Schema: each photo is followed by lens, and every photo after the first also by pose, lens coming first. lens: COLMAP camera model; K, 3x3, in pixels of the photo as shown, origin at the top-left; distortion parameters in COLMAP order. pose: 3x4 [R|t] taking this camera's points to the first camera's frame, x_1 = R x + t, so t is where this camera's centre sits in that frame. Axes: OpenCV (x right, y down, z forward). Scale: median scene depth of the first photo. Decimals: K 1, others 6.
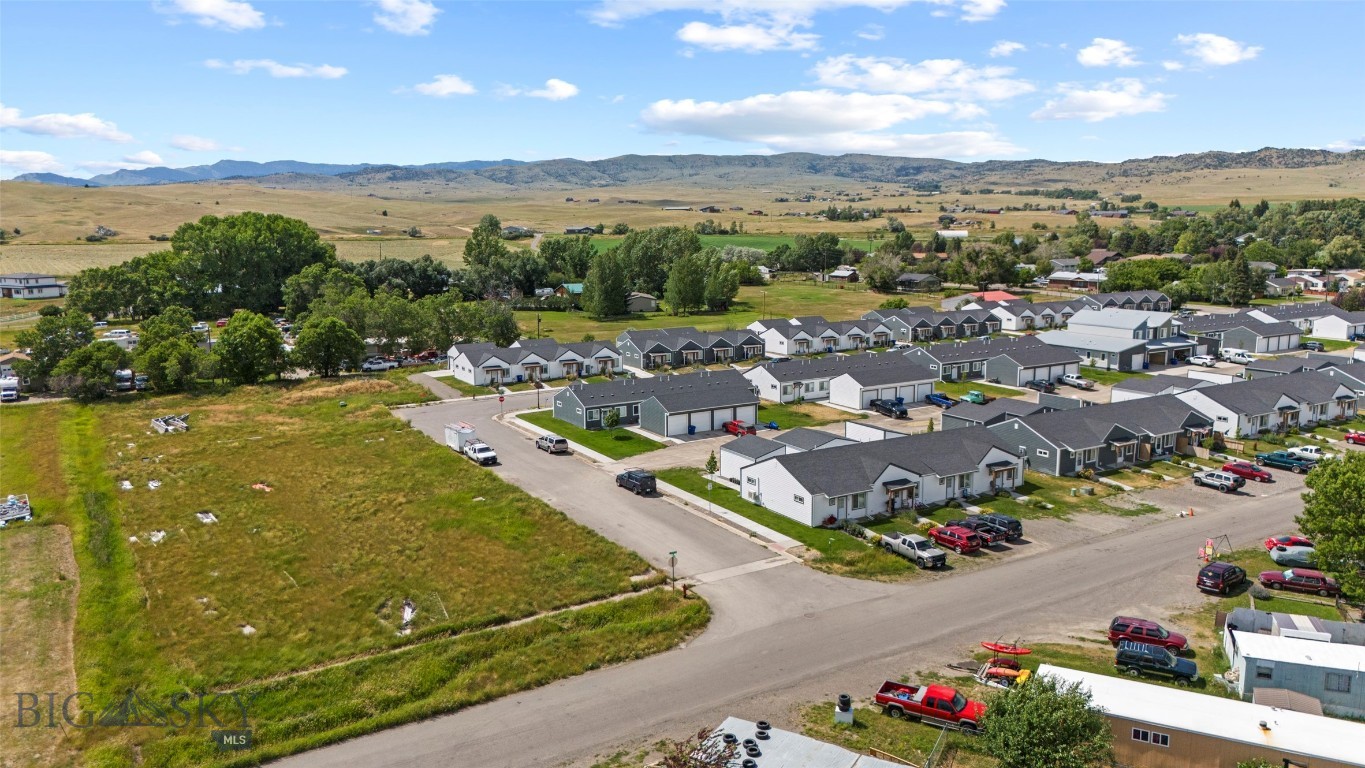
lens RADIAL K [[1009.0, 0, 681.7], [0, 1009.0, 377.5], [0, 0, 1]] dist [0.064185, -0.060391]
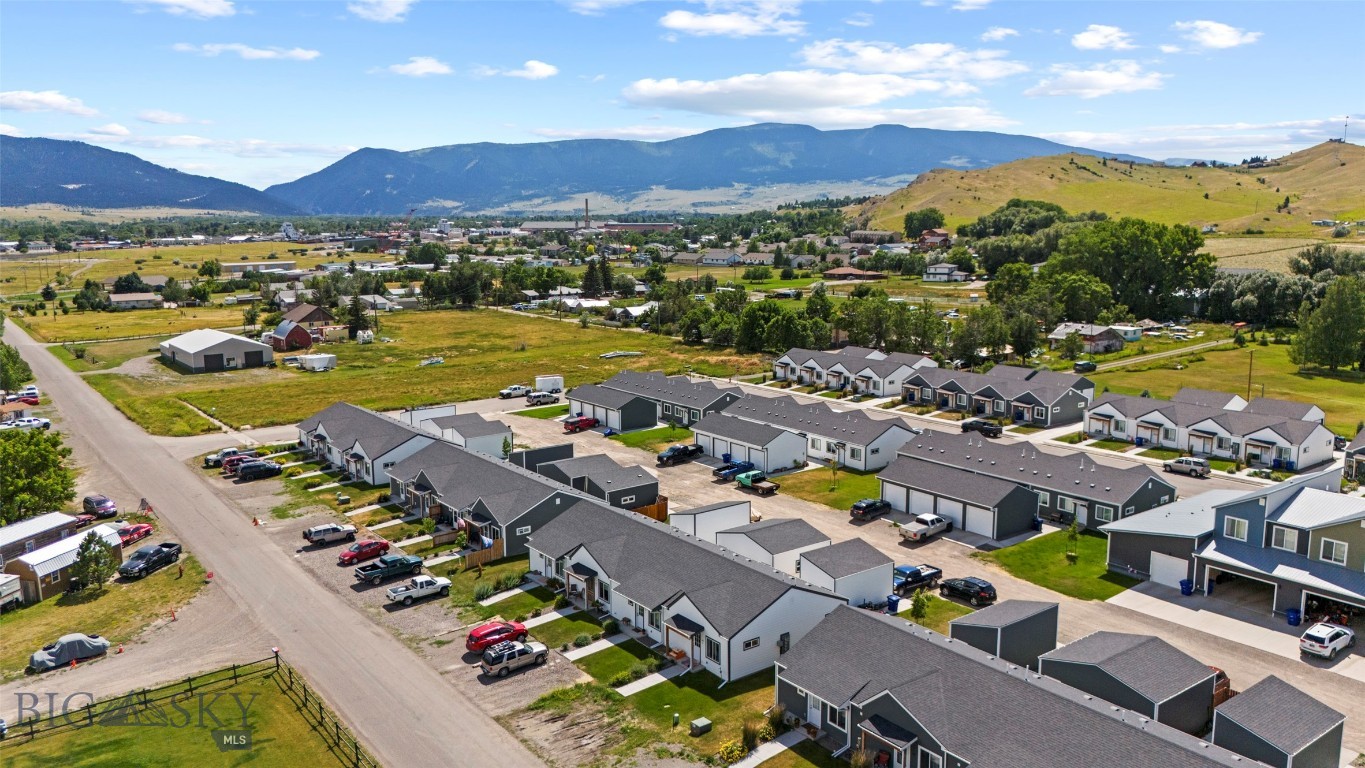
lens RADIAL K [[1009.0, 0, 681.7], [0, 1009.0, 377.5], [0, 0, 1]] dist [0.064185, -0.060391]
pose [[0.098765, 0.164558, -0.981410, 0.877560], [-0.151545, 0.977216, 0.148603, -0.139486], [0.983504, 0.134051, 0.121453, 0.711868]]
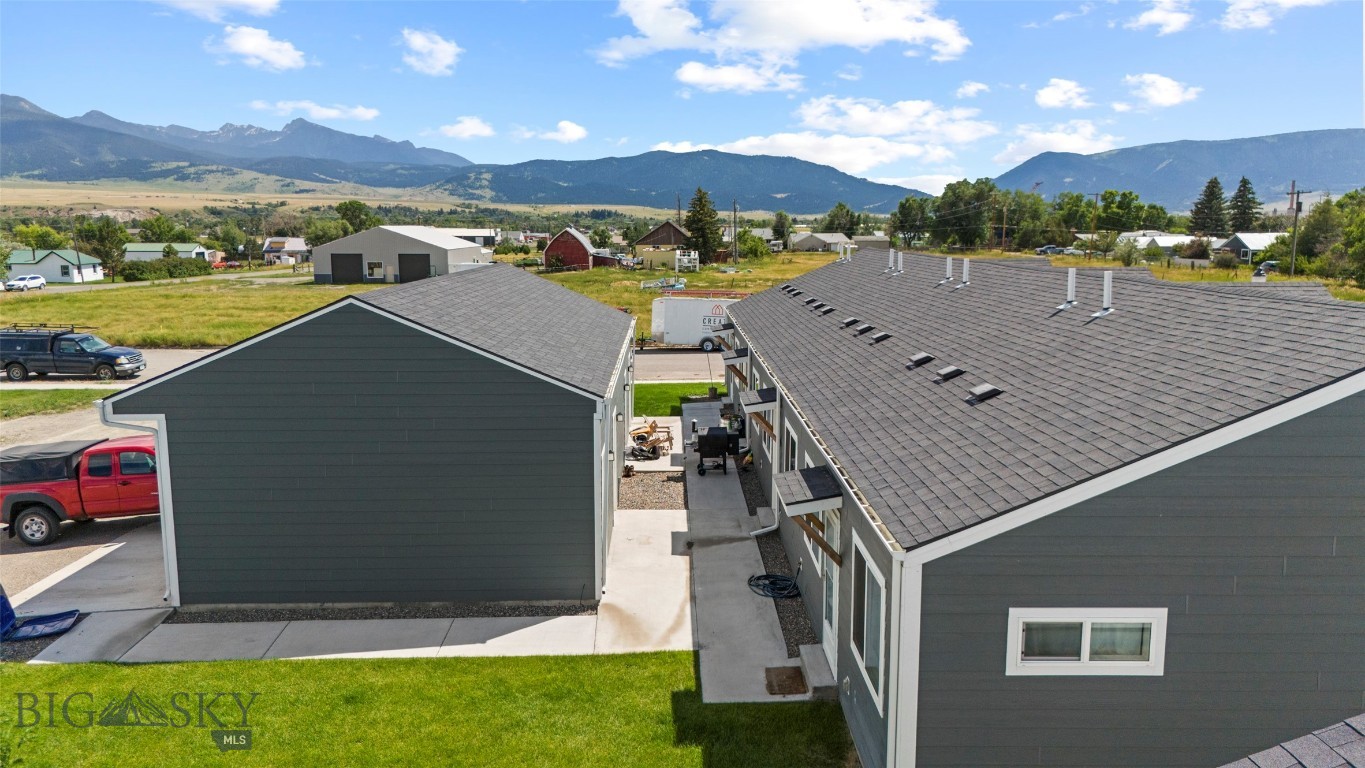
lens RADIAL K [[1009.0, 0, 681.7], [0, 1009.0, 377.5], [0, 0, 1]] dist [0.064185, -0.060391]
pose [[-0.511966, 0.134911, -0.848345, 0.110360], [-0.130867, 0.963812, 0.232251, -0.011186], [0.848979, 0.229925, -0.475783, 0.845468]]
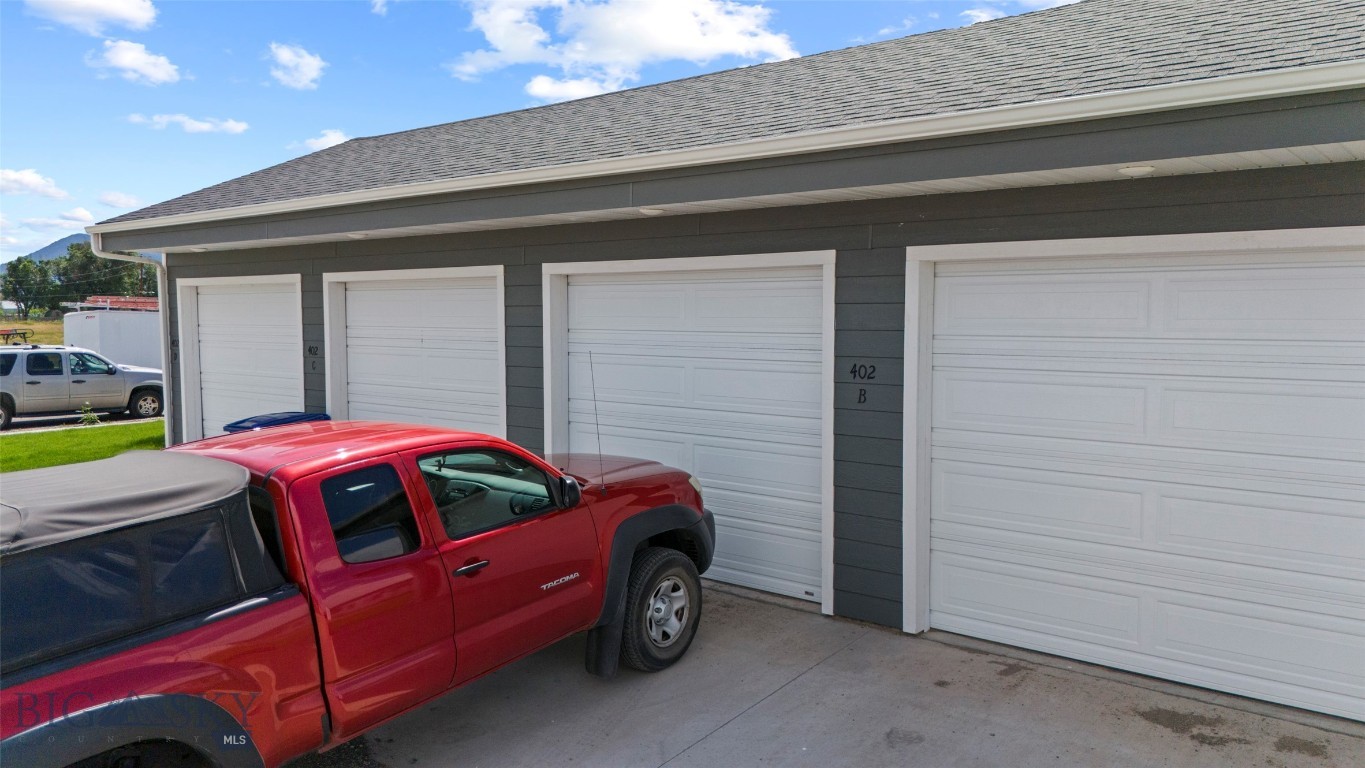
lens RADIAL K [[1009.0, 0, 681.7], [0, 1009.0, 377.5], [0, 0, 1]] dist [0.064185, -0.060391]
pose [[0.324118, 0.067254, -0.943623, 0.074370], [-0.145568, 0.989136, 0.020498, 0.028421], [0.934750, 0.130718, 0.330387, 0.737214]]
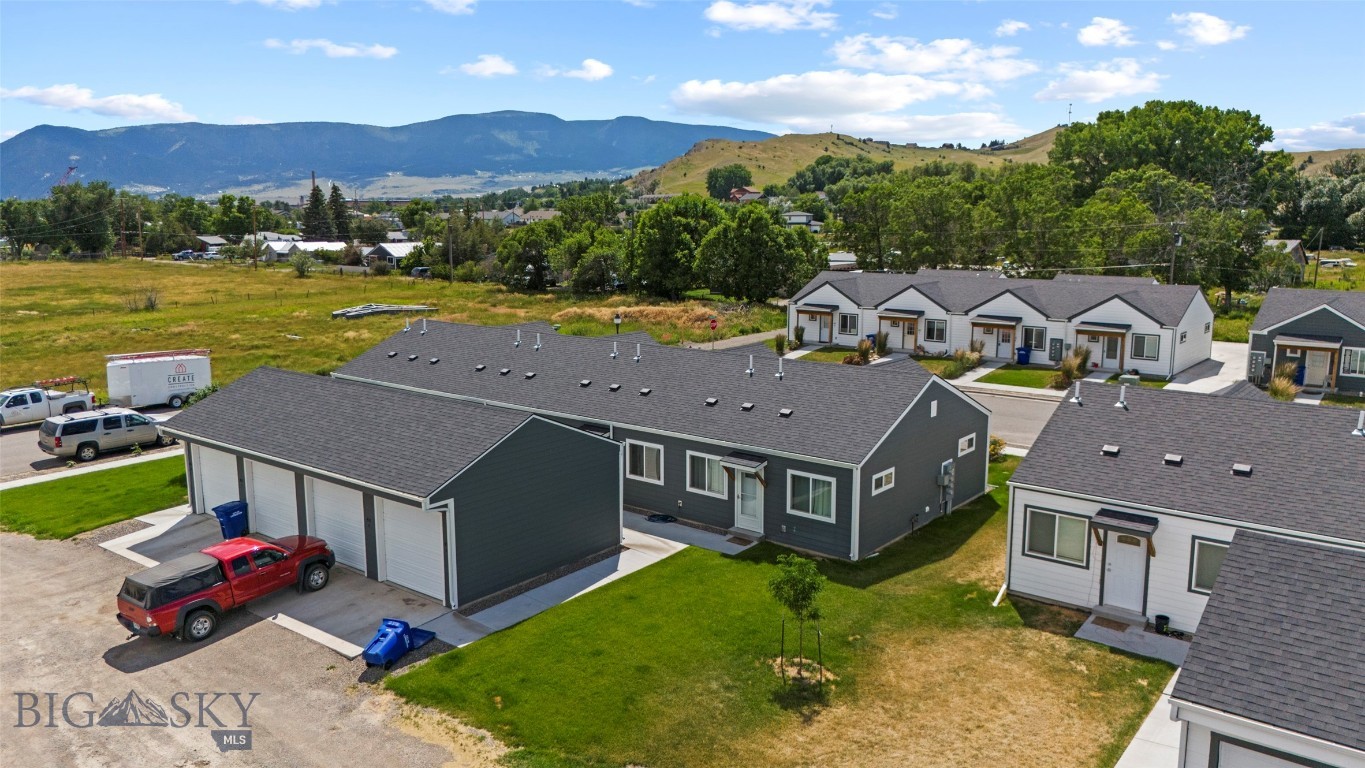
lens RADIAL K [[1009.0, 0, 681.7], [0, 1009.0, 377.5], [0, 0, 1]] dist [0.064185, -0.060391]
pose [[0.340039, 0.163368, -0.926113, 0.206939], [-0.148159, 0.981803, 0.118793, -0.022419], [0.928667, 0.096817, 0.358056, 0.742860]]
